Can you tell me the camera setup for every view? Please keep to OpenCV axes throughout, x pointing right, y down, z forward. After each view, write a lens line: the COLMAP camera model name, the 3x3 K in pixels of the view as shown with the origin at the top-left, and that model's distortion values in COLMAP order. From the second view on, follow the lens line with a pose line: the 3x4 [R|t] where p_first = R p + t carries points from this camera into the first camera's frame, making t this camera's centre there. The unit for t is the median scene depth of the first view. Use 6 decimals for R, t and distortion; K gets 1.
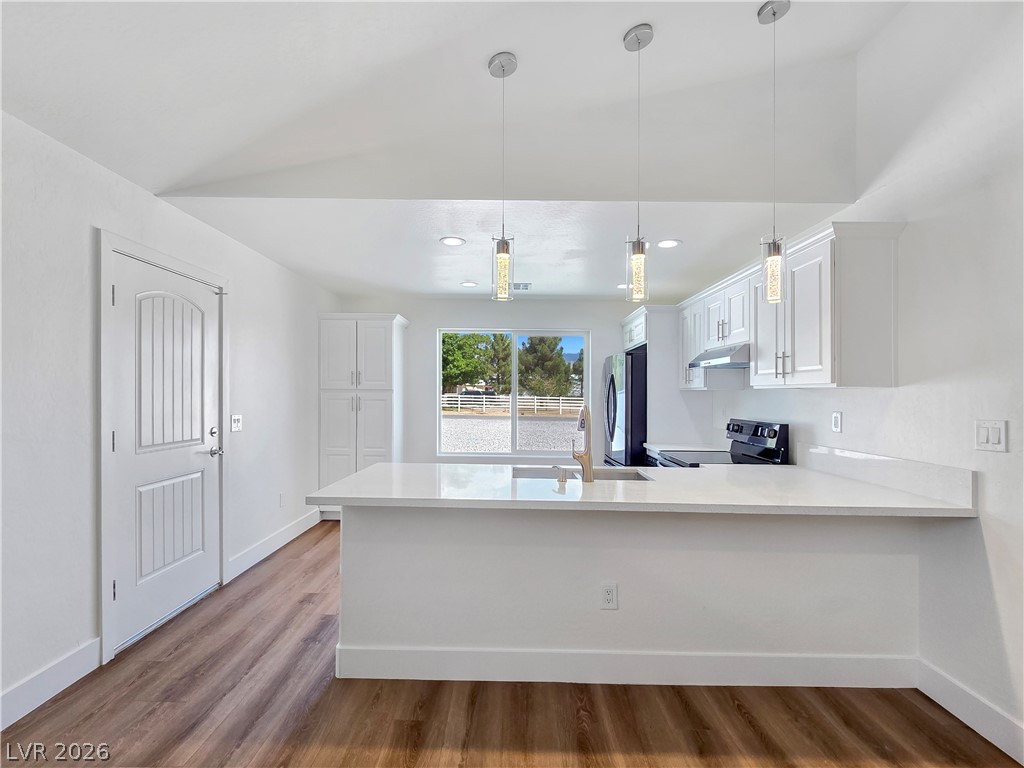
lens RADIAL K [[491.8, 0, 506.1], [0, 491.8, 395.8], [0, 0, 1]] dist [-0.002374, -0.000434]
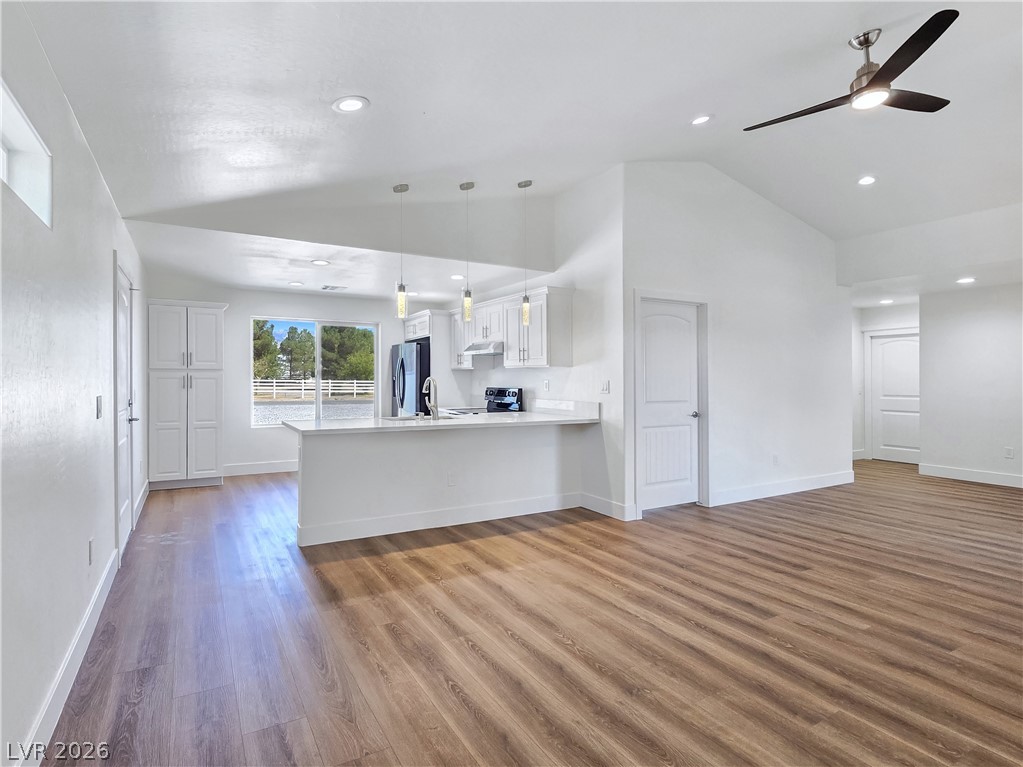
lens RADIAL K [[521.6, 0, 478.9], [0, 521.6, 387.6], [0, 0, 1]] dist [-0.007108, -0.001679]
pose [[0.871823, -0.017292, 0.489516, -0.478242], [0.008276, 0.999754, 0.020577, 0.016131], [-0.489751, -0.013888, 0.871752, -0.554276]]
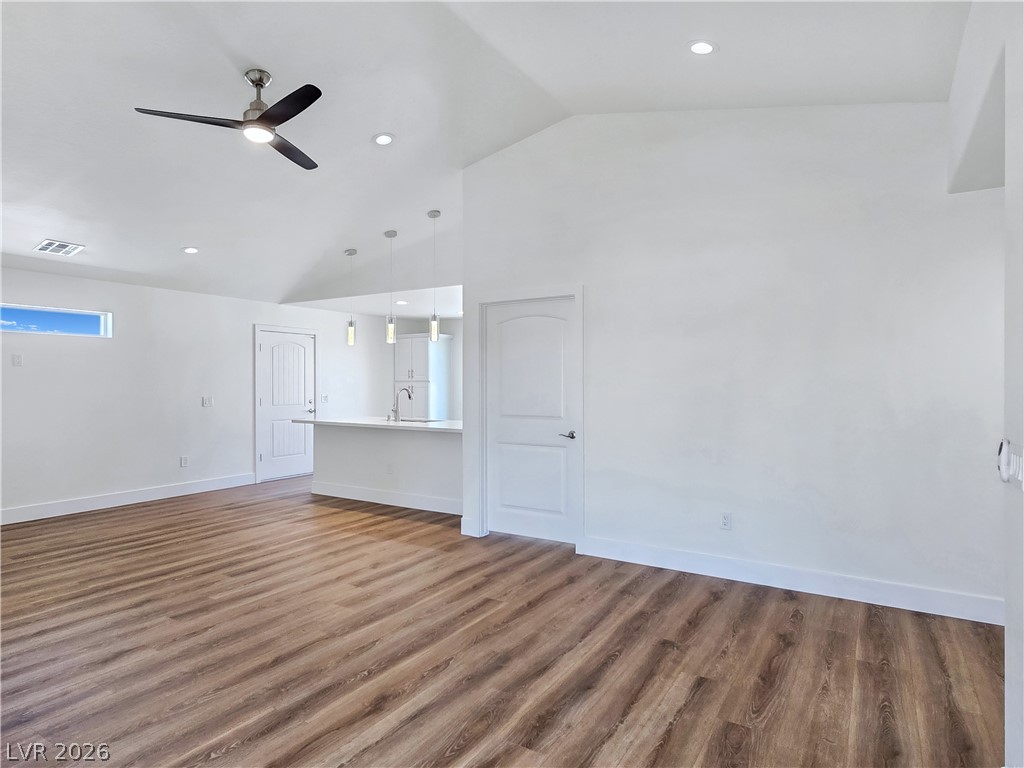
lens RADIAL K [[600.8, 0, 510.3], [0, 600.8, 357.8], [0, 0, 1]] dist [-0.000213, 0.000859]
pose [[0.852978, -0.036854, -0.520644, 1.596874], [0.011313, 0.998575, -0.052150, 0.028221], [0.521824, 0.038593, 0.852180, -0.846865]]
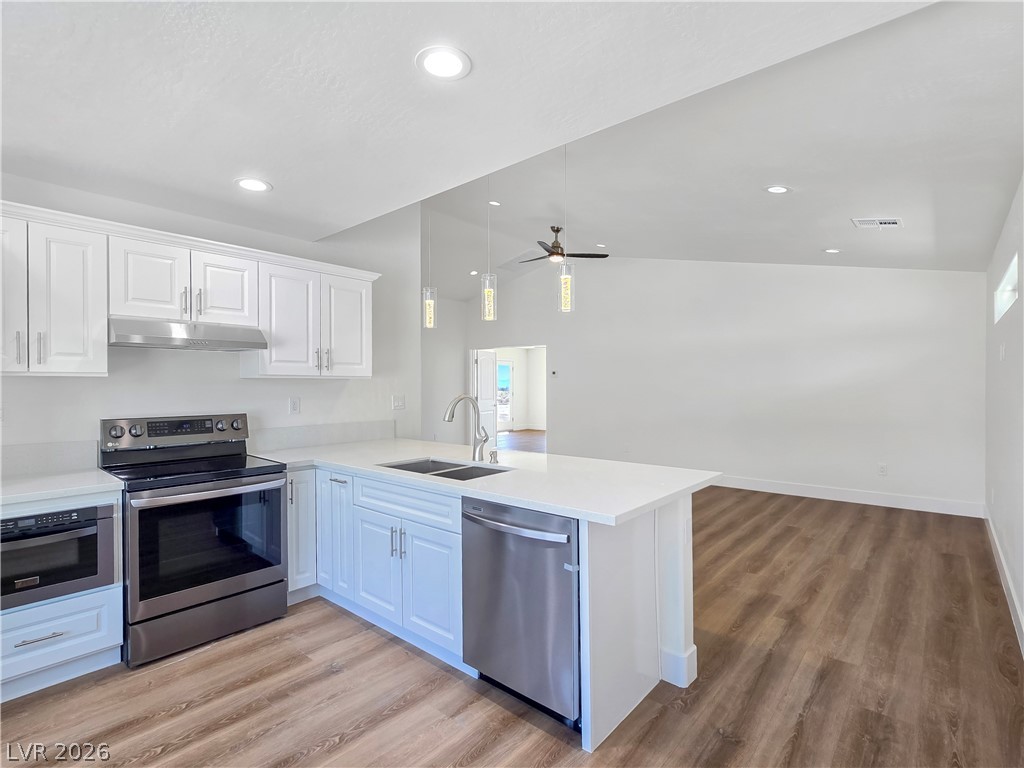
lens RADIAL K [[502.5, 0, 512.0], [0, 502.5, 384.0], [0, 0, 1]] dist [-0.006851, -0.000114]
pose [[-0.762680, -0.006298, 0.646745, -0.510494], [-0.001505, 0.999967, 0.007964, -0.010687], [-0.646774, 0.005100, -0.762665, 1.437659]]
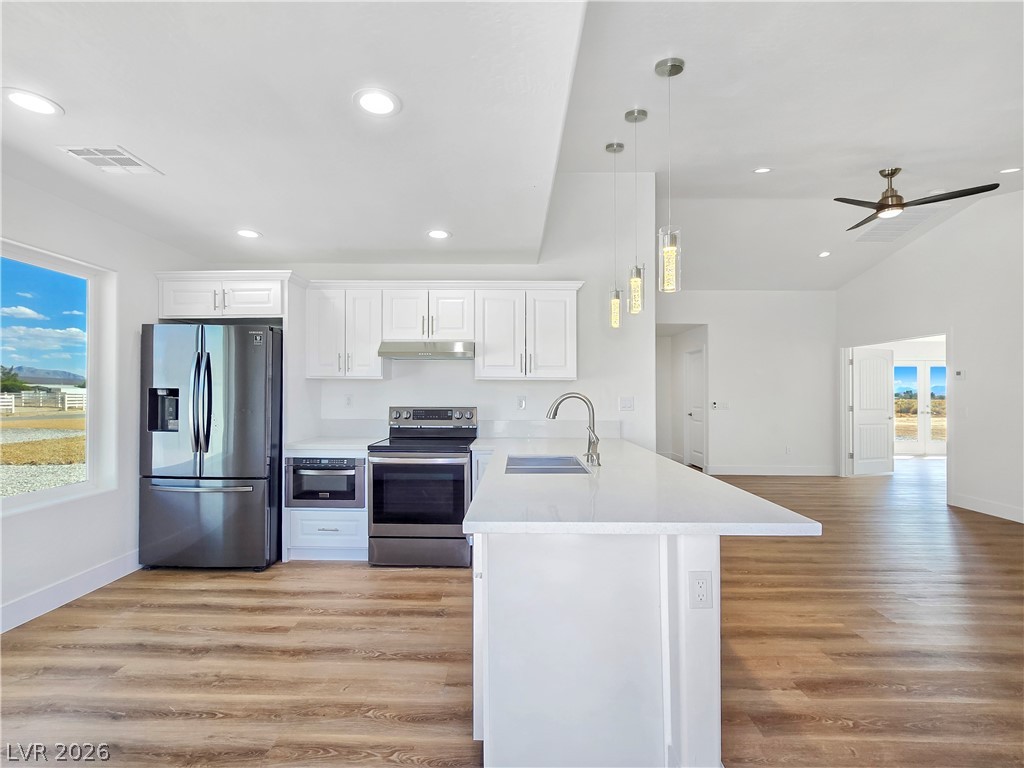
lens RADIAL K [[473.0, 0, 512.7], [0, 473.0, 392.8], [0, 0, 1]] dist [-0.003810, -0.000153]
pose [[-0.000243, -0.008902, 0.999960, -0.690526], [-0.001790, 0.999959, 0.008902, 0.008677], [-0.999998, -0.001788, -0.000259, 0.915452]]
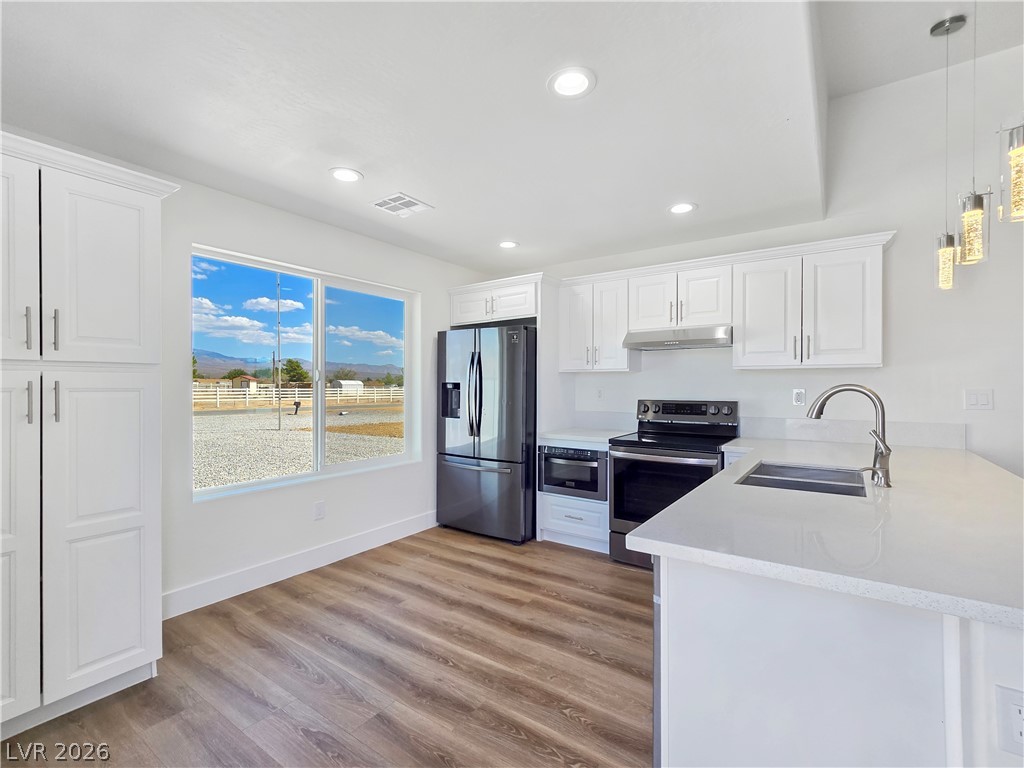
lens RADIAL K [[473.0, 0, 512.7], [0, 473.0, 392.8], [0, 0, 1]] dist [-0.003810, -0.000153]
pose [[0.567984, -0.024431, 0.822677, -0.611295], [0.009211, 0.999685, 0.023328, 0.008301], [-0.822988, -0.005672, 0.568030, 0.819461]]
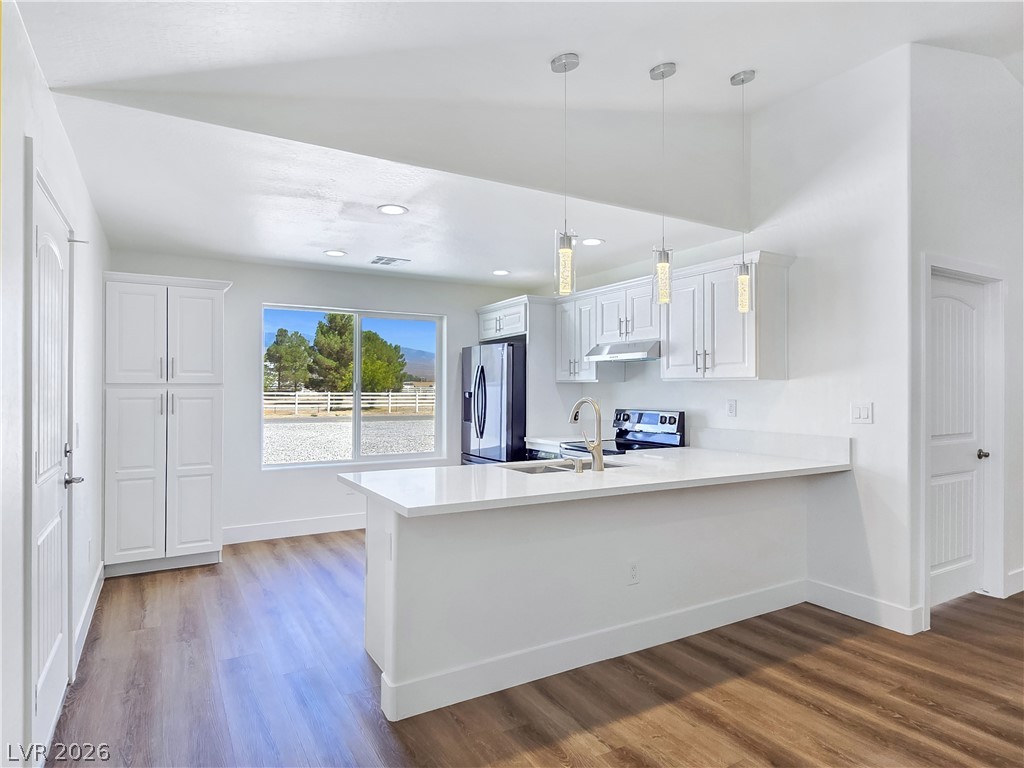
lens RADIAL K [[599.8, 0, 515.4], [0, 599.8, 392.5], [0, 0, 1]] dist [-0.007188, 0.000252]
pose [[0.855659, -0.013944, 0.517352, -0.501096], [0.010839, 0.999901, 0.009022, -0.004156], [-0.517426, -0.002112, 0.855725, -0.000752]]
